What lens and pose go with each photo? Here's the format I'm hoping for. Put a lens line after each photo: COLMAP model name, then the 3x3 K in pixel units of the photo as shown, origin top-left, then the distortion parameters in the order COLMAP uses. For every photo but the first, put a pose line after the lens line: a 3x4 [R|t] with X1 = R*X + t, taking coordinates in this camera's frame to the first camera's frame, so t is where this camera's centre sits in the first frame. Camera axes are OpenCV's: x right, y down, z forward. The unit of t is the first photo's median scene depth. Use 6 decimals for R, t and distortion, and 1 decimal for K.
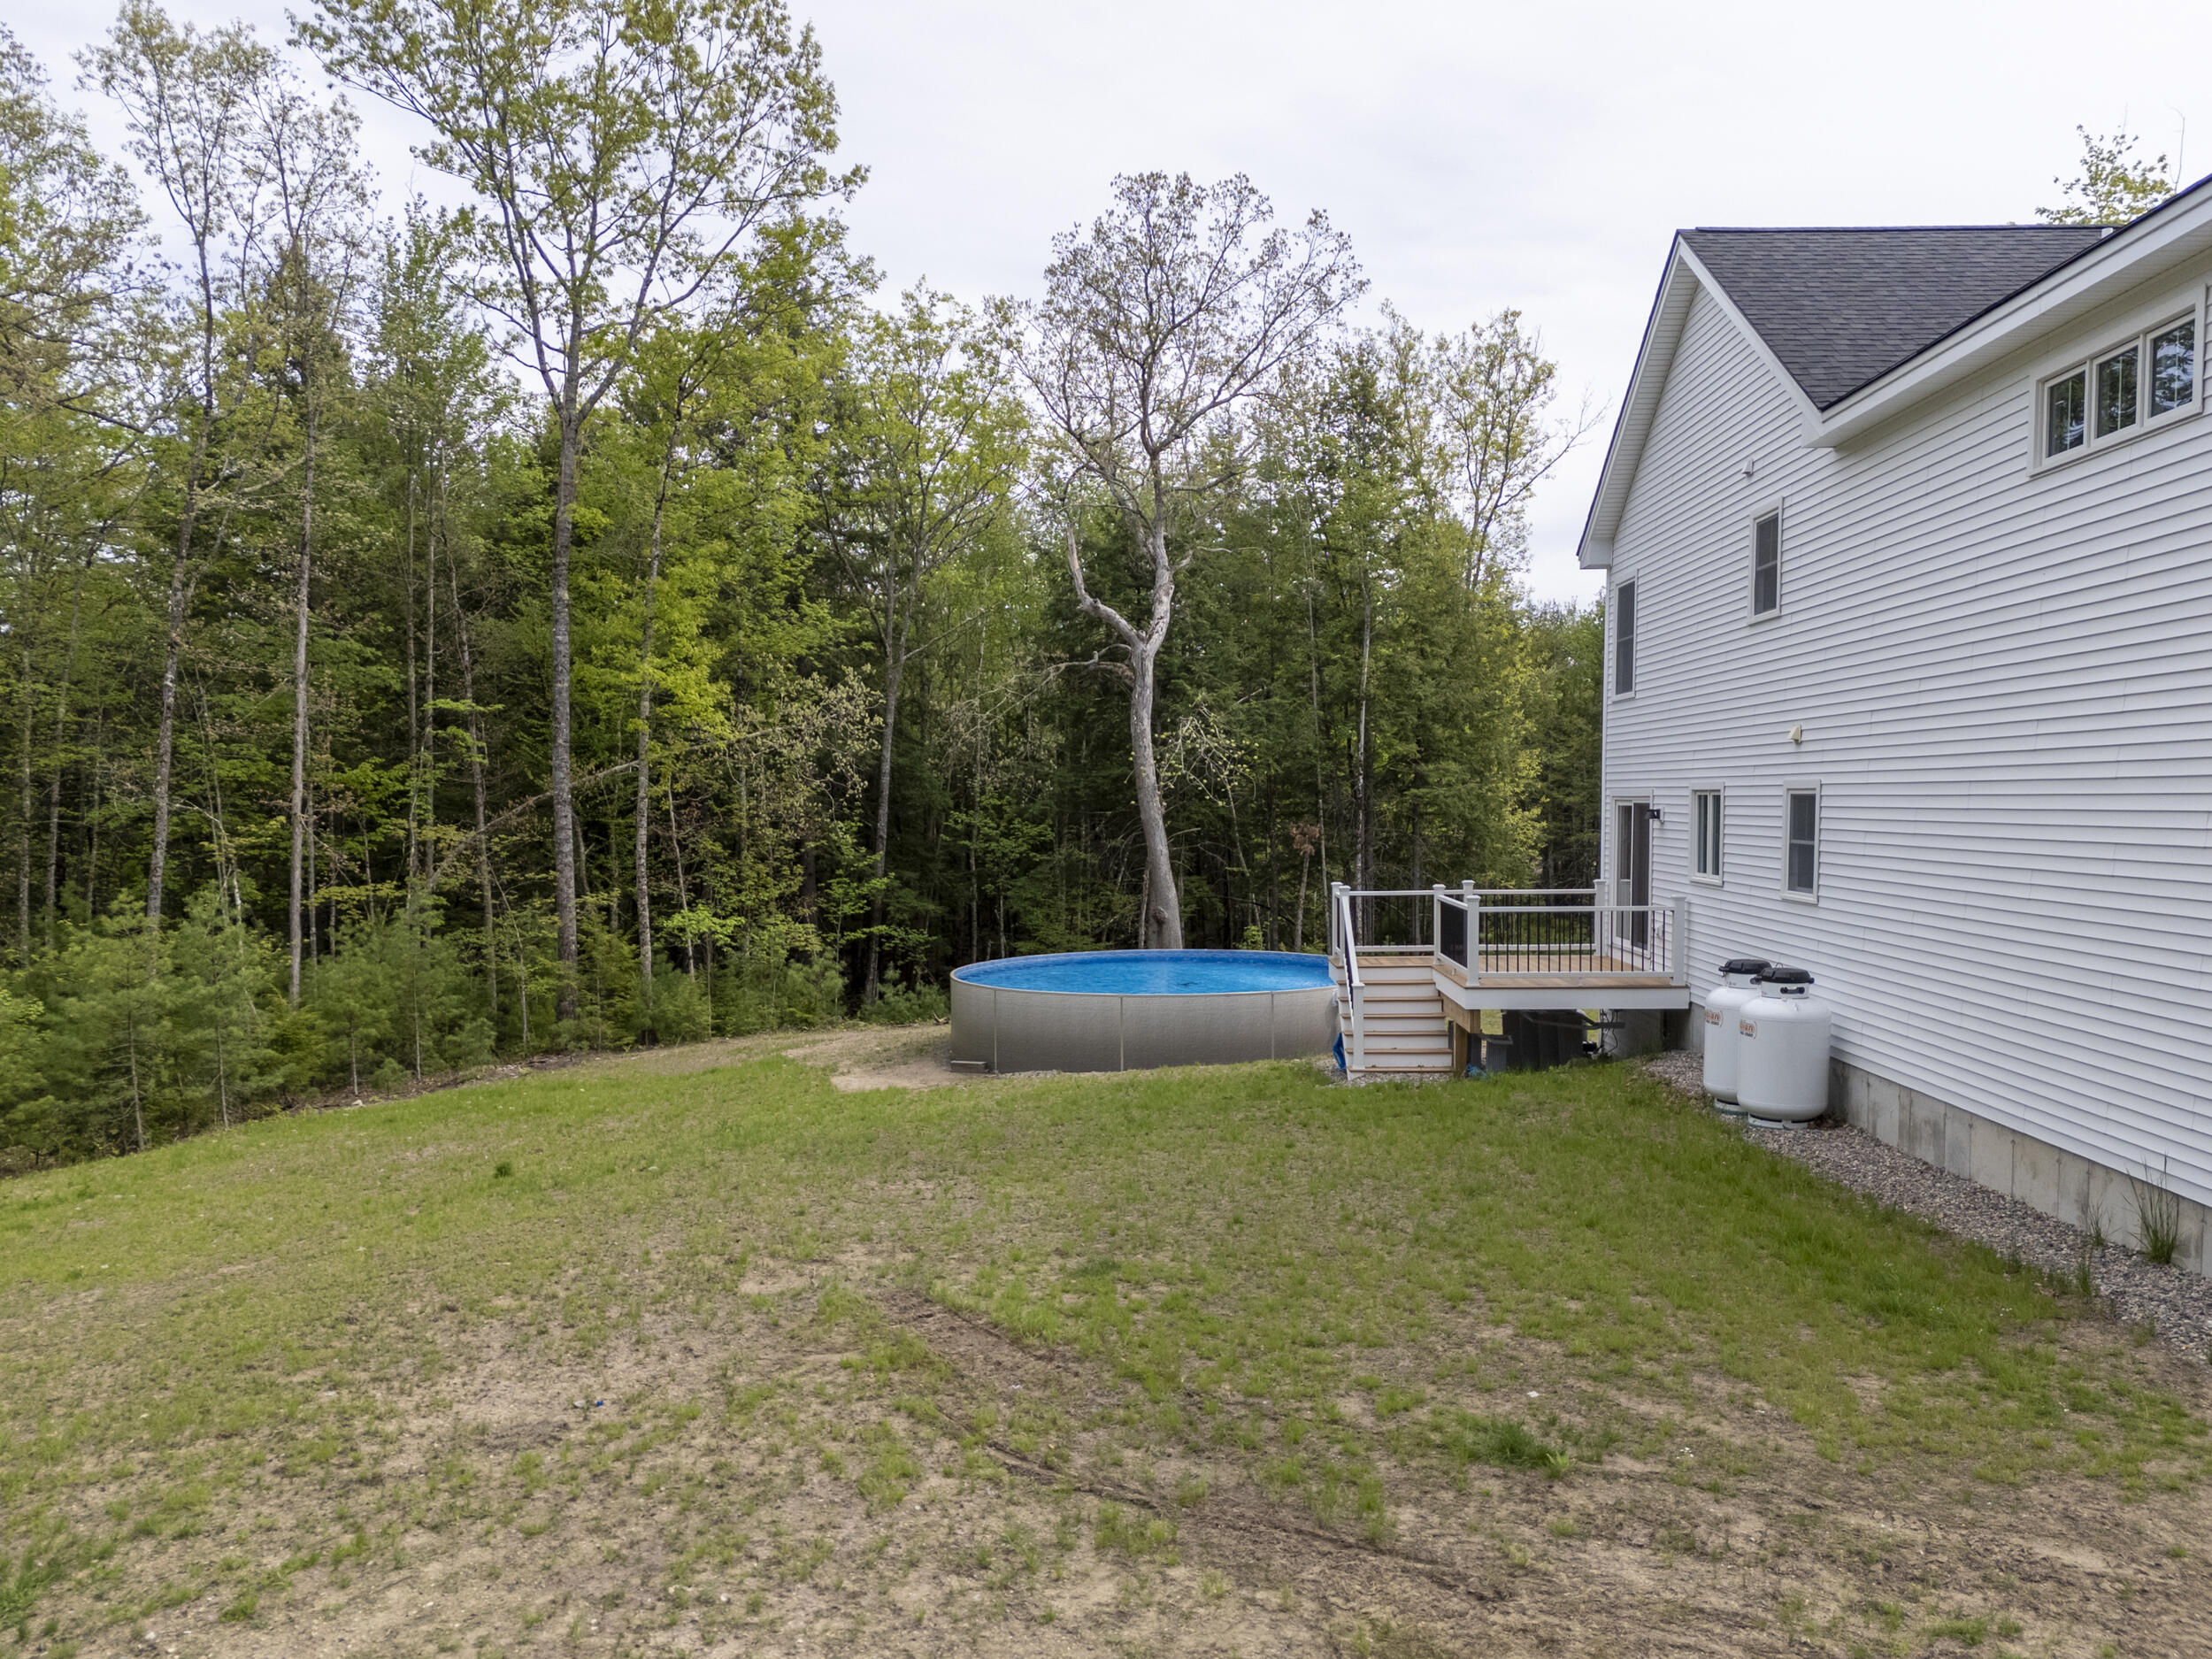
lens RADIAL K [[1619.2, 0, 1102.7], [0, 1619.2, 822.5], [0, 0, 1]] dist [0.068000, -0.063468]
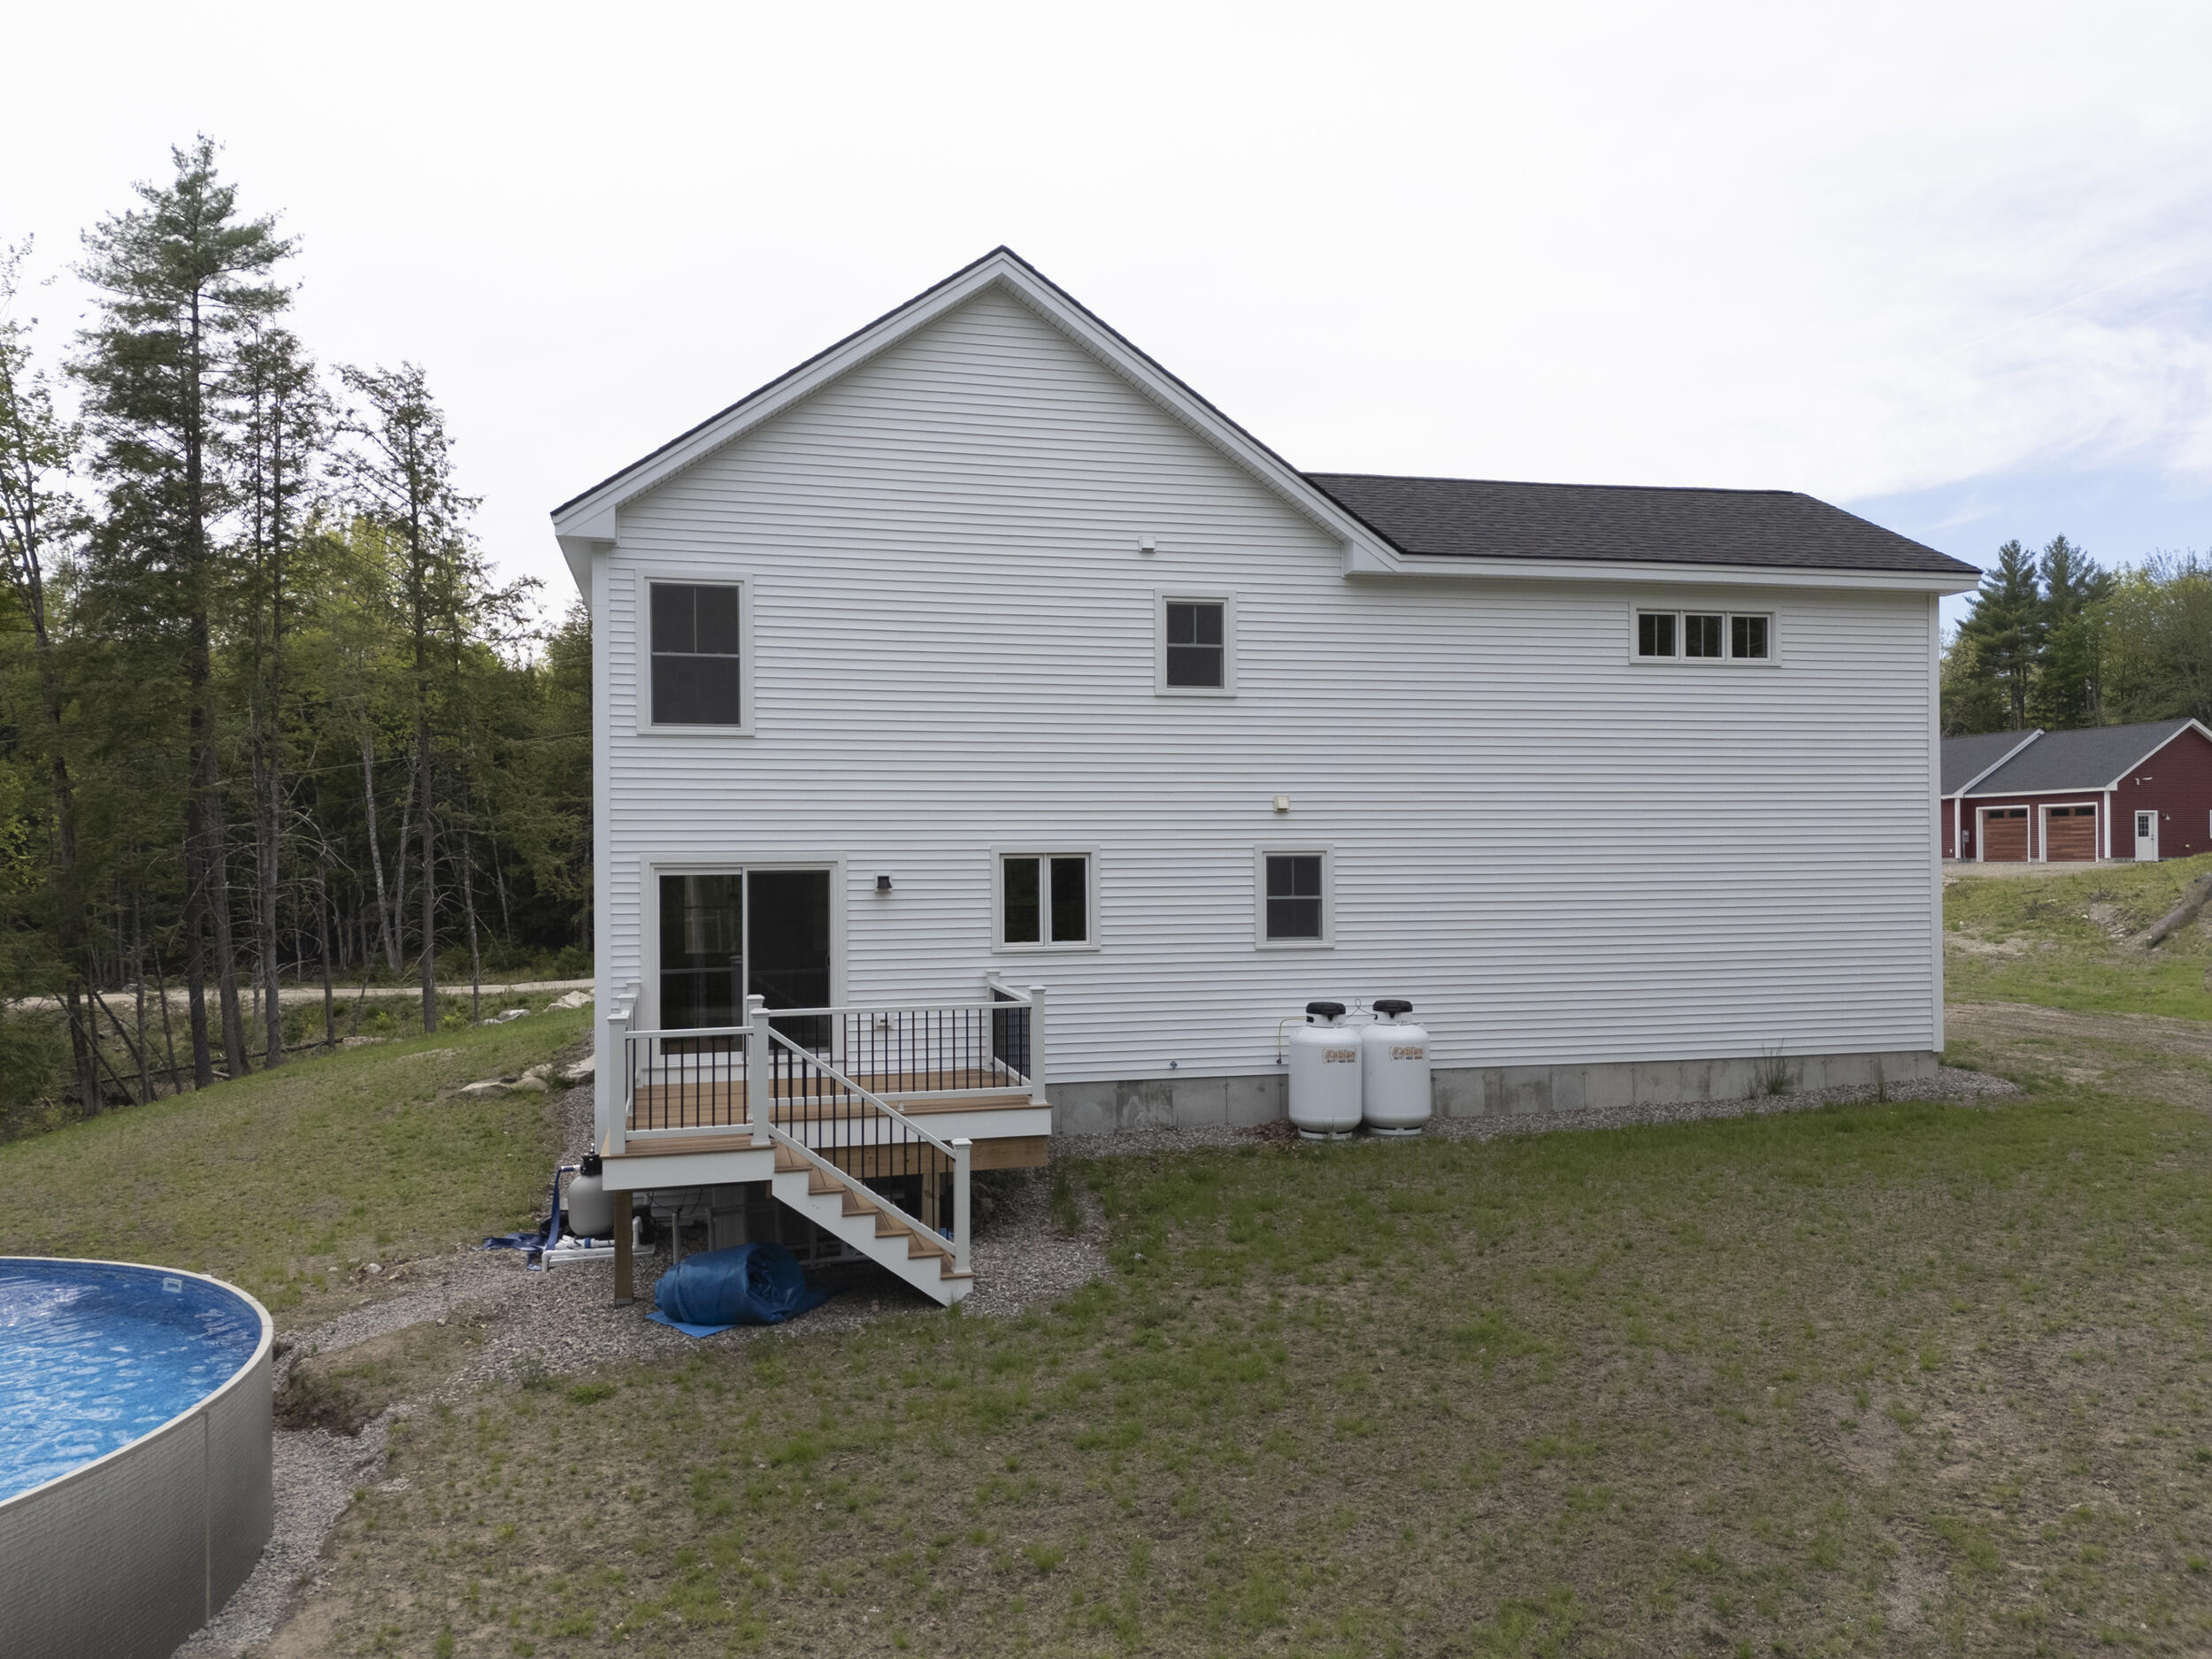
lens RADIAL K [[1619.2, 0, 1102.7], [0, 1619.2, 822.5], [0, 0, 1]] dist [0.068000, -0.063468]
pose [[-0.267038, 0.032007, 0.963154, -0.590696], [0.026545, 0.999313, -0.025849, -0.014084], [-0.963320, 0.018664, -0.267704, 1.320826]]
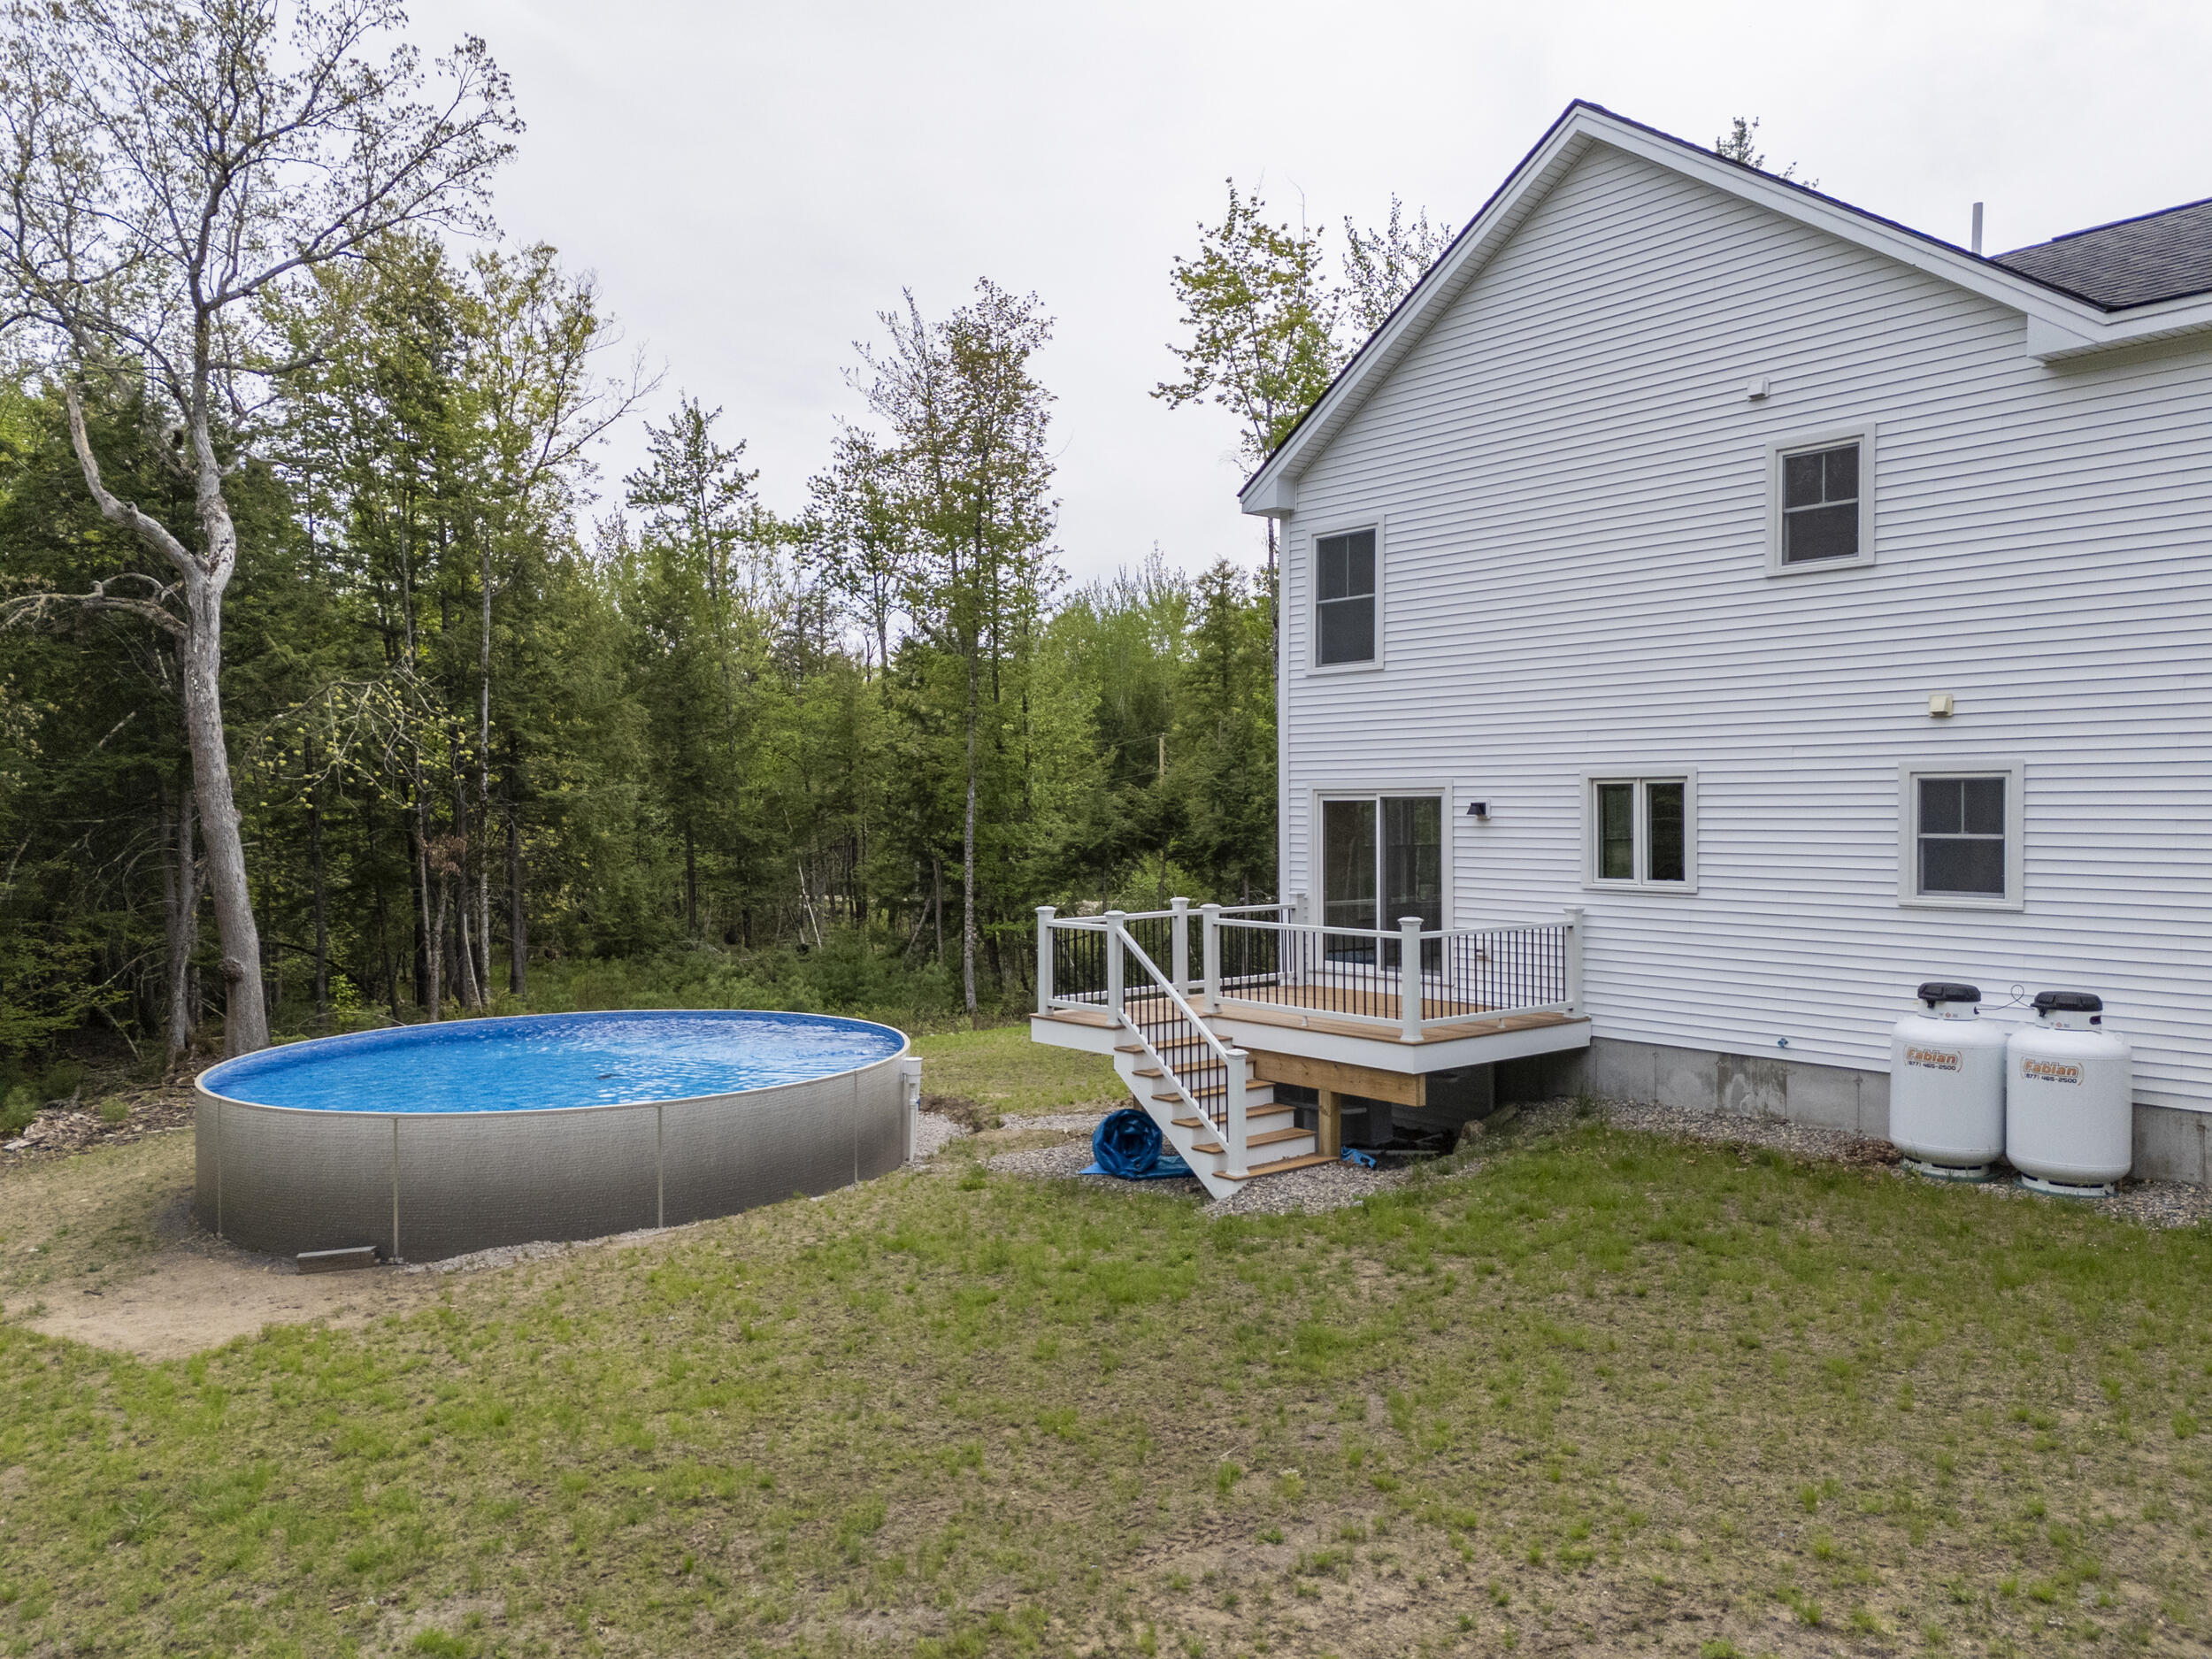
lens RADIAL K [[1619.2, 0, 1102.7], [0, 1619.2, 822.5], [0, 0, 1]] dist [0.068000, -0.063468]
pose [[0.748568, -0.000677, 0.663058, -0.409940], [0.007834, 0.999939, -0.007823, 0.007035], [-0.663012, 0.011050, 0.748527, 0.612966]]
